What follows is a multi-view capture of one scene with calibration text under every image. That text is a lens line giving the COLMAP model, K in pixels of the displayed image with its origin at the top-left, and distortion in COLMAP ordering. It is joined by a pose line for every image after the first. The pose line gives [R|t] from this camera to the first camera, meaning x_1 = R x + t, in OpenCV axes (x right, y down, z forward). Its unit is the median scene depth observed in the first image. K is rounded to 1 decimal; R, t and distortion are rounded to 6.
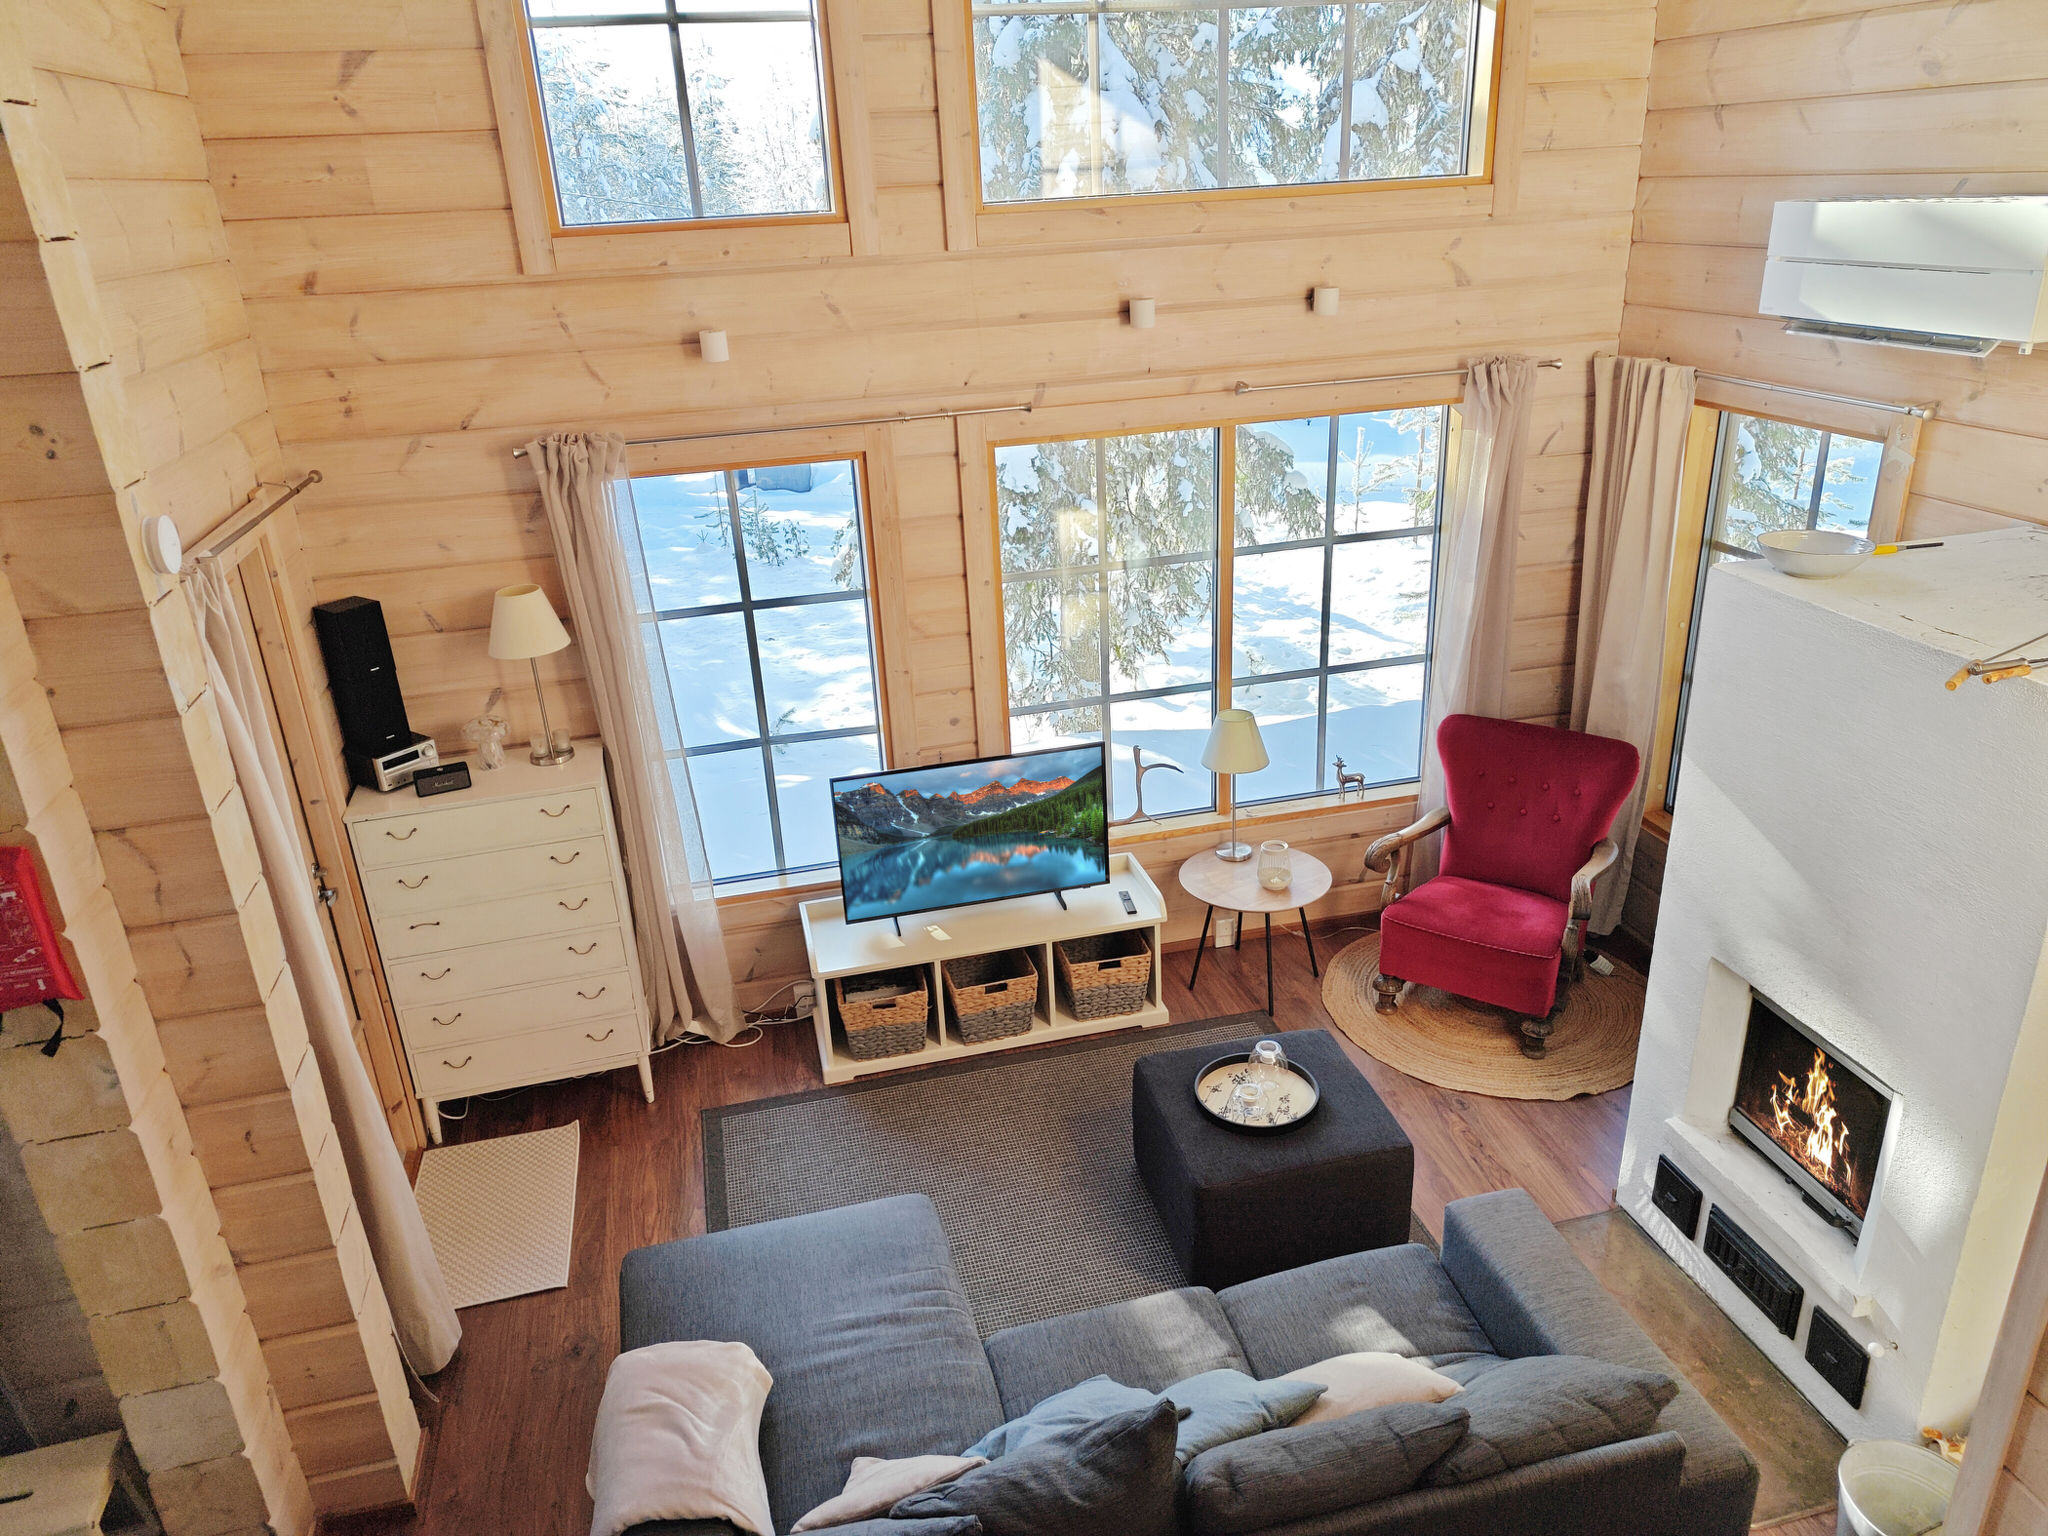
lens RADIAL K [[1428.3, 0, 1022.7], [0, 1428.3, 759.1], [0, 0, 1]] dist [0.011932, -0.009170]
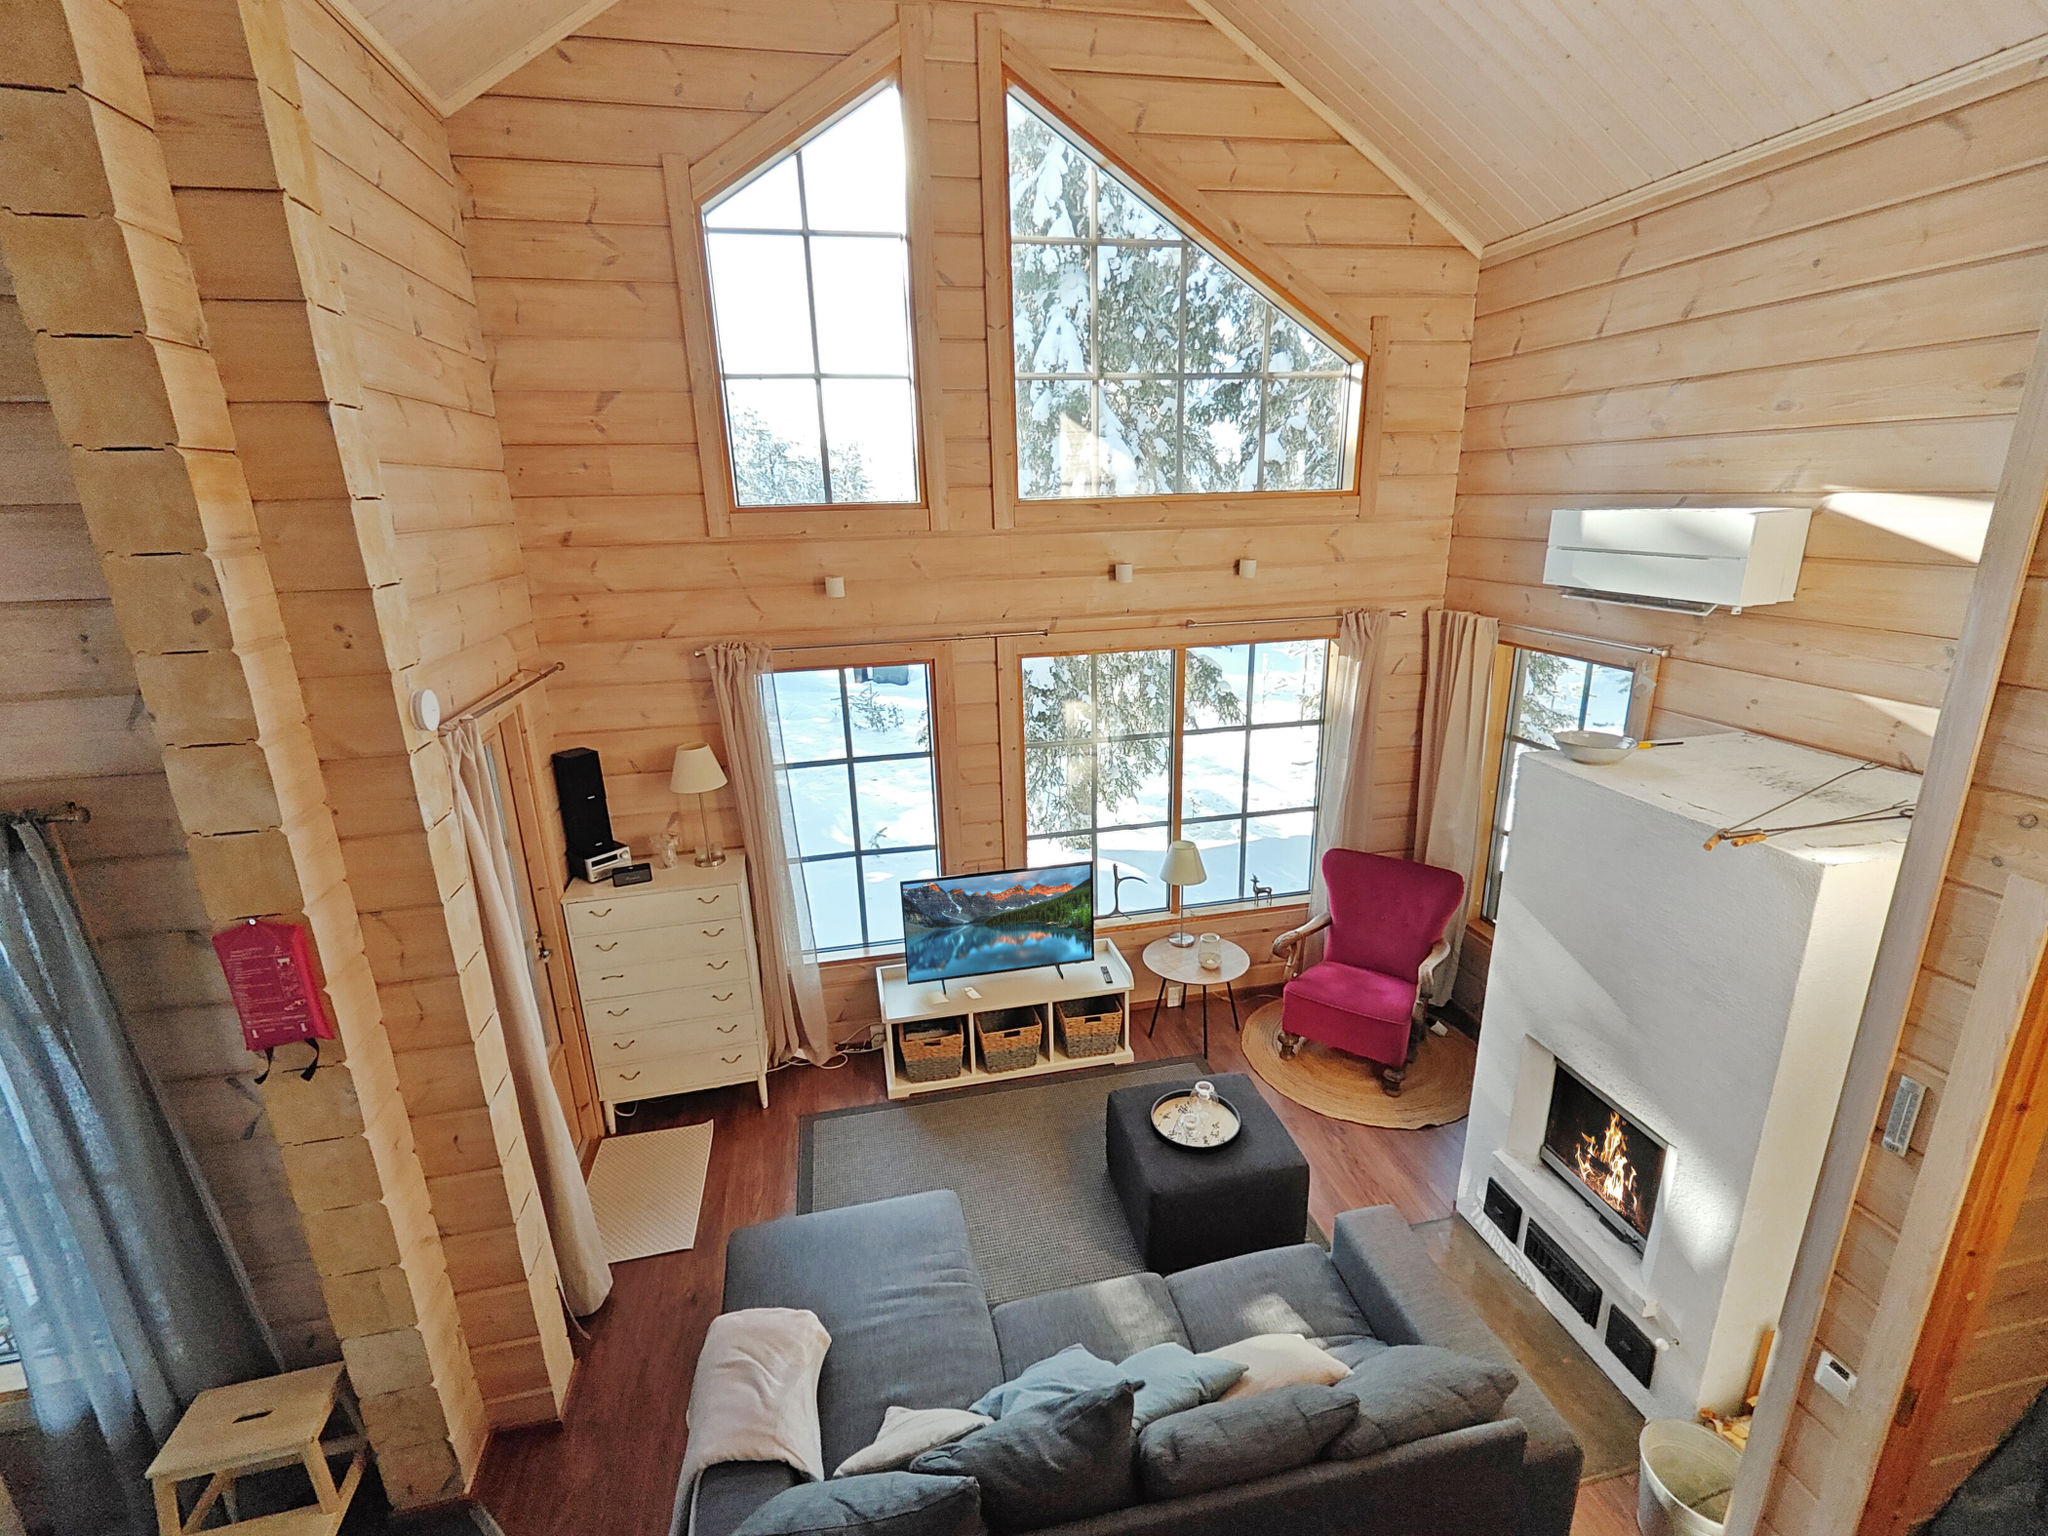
lens RADIAL K [[932.7, 0, 1030.5], [0, 932.7, 764.9], [0, 0, 1]] dist [-0.001240, 0.001563]
pose [[0.999510, 0.027934, -0.014147, 0.005681], [-0.029245, 0.994245, -0.103057, -0.010219], [0.011187, 0.103421, 0.994575, 0.054053]]
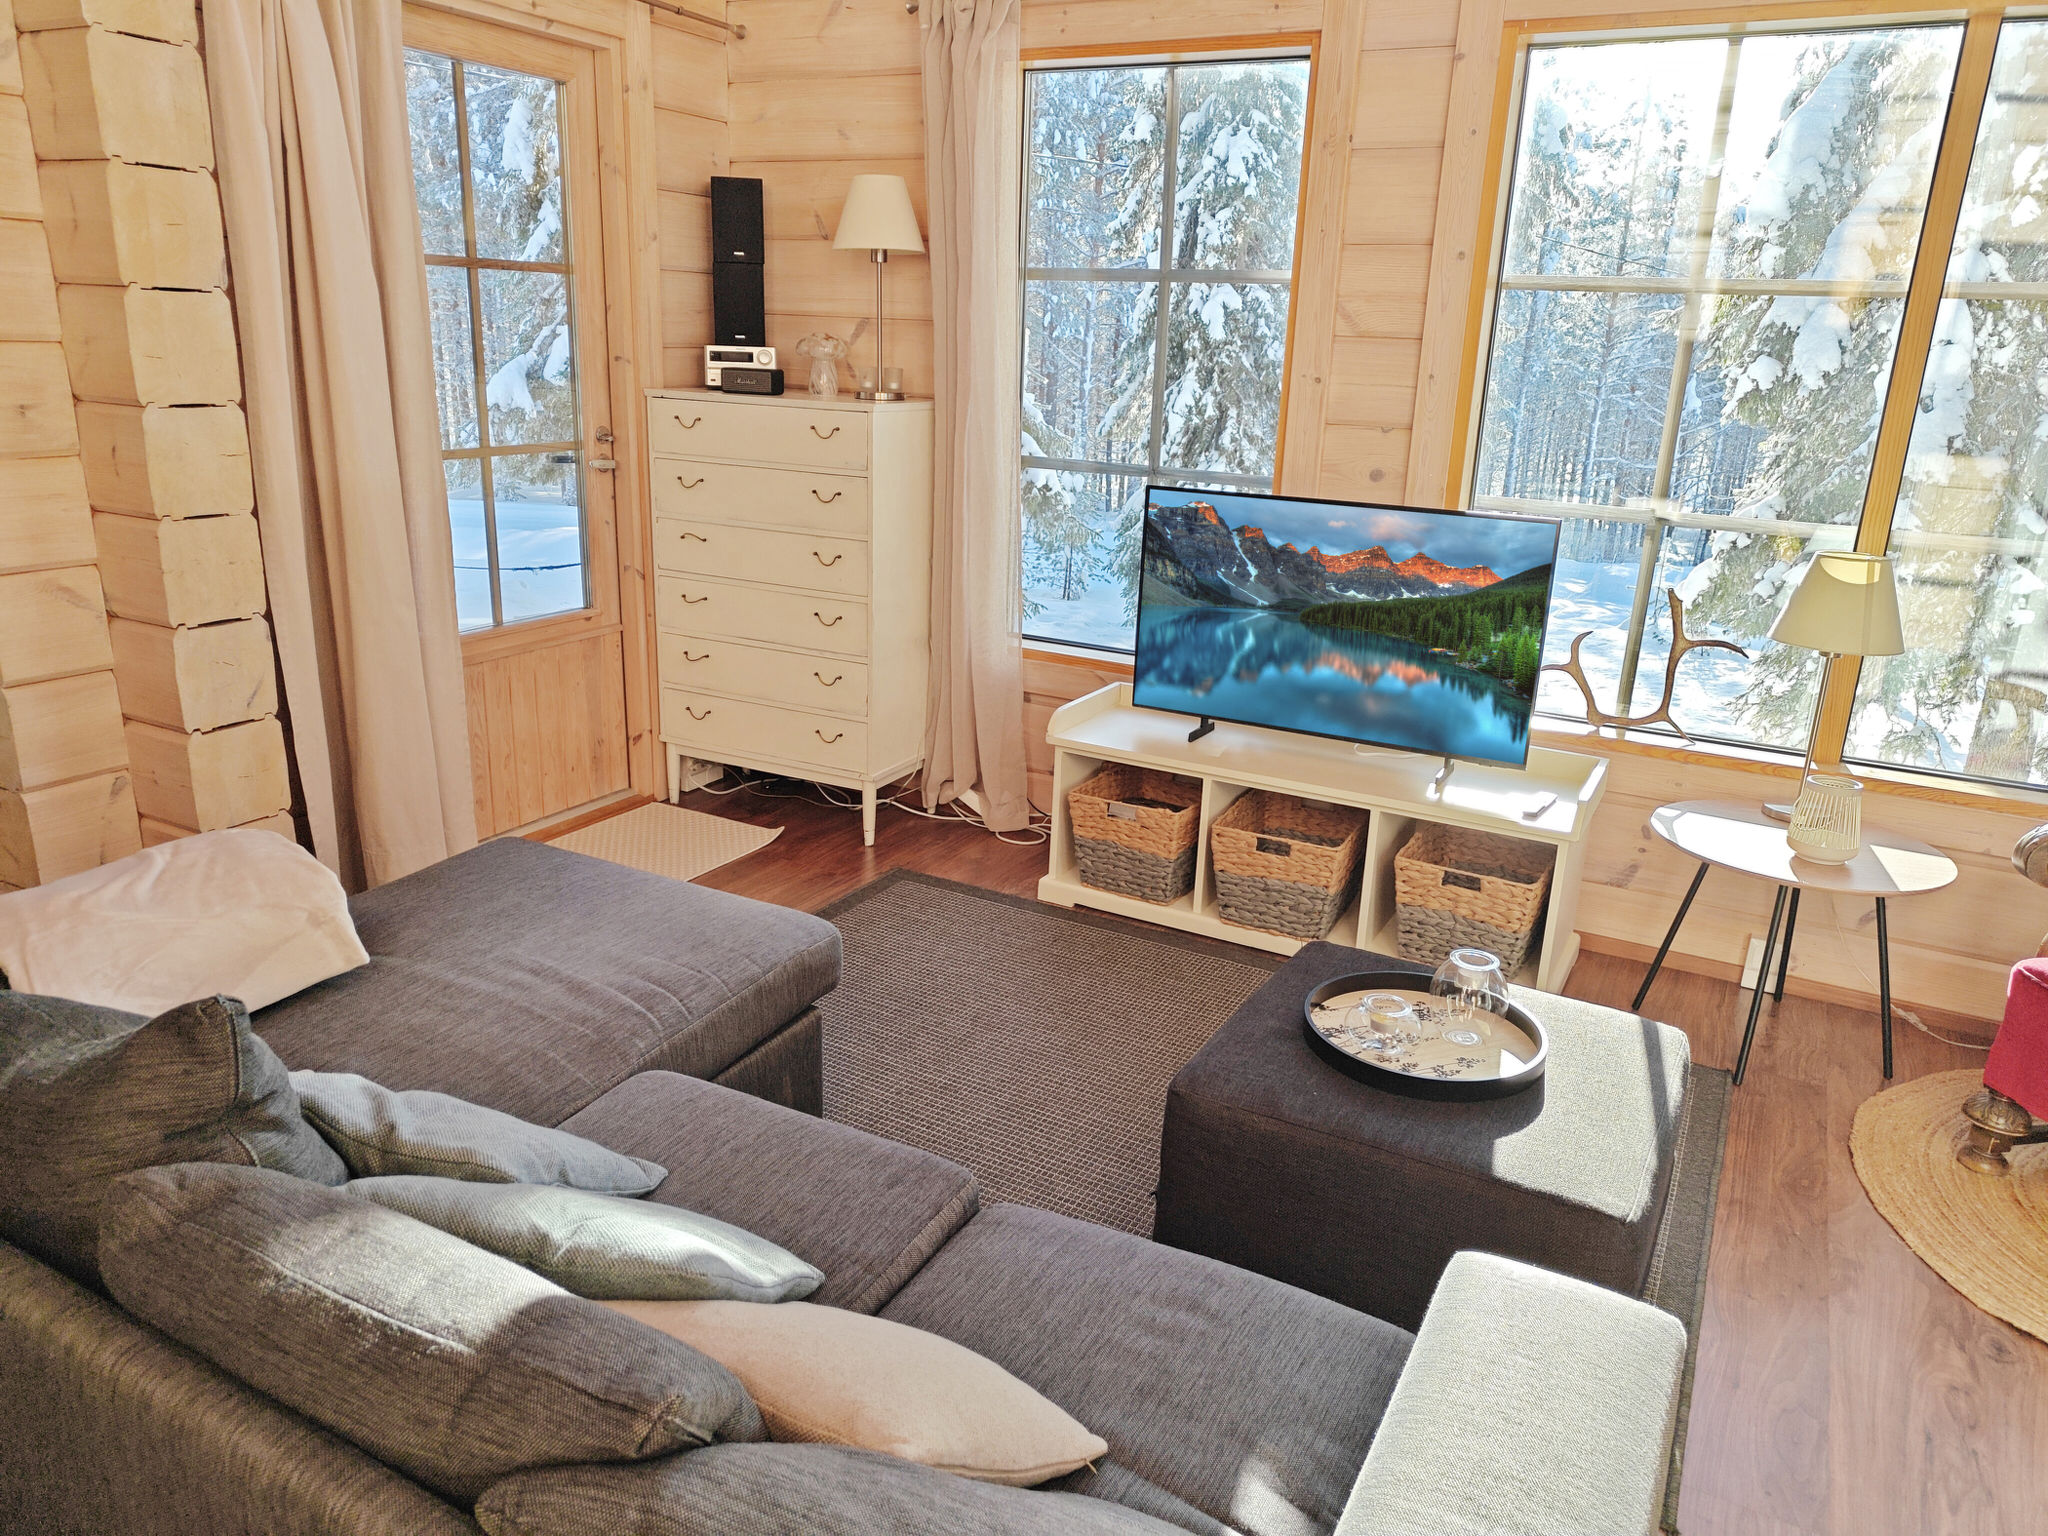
lens RADIAL K [[1428.3, 0, 1008.7], [0, 1428.3, 751.7], [0, 0, 1]] dist [0.011932, -0.009170]
pose [[0.730854, 0.263220, -0.629736, 0.306360], [-0.323996, 0.945861, 0.019335, 0.152456], [0.600732, 0.189901, 0.776568, 0.422208]]
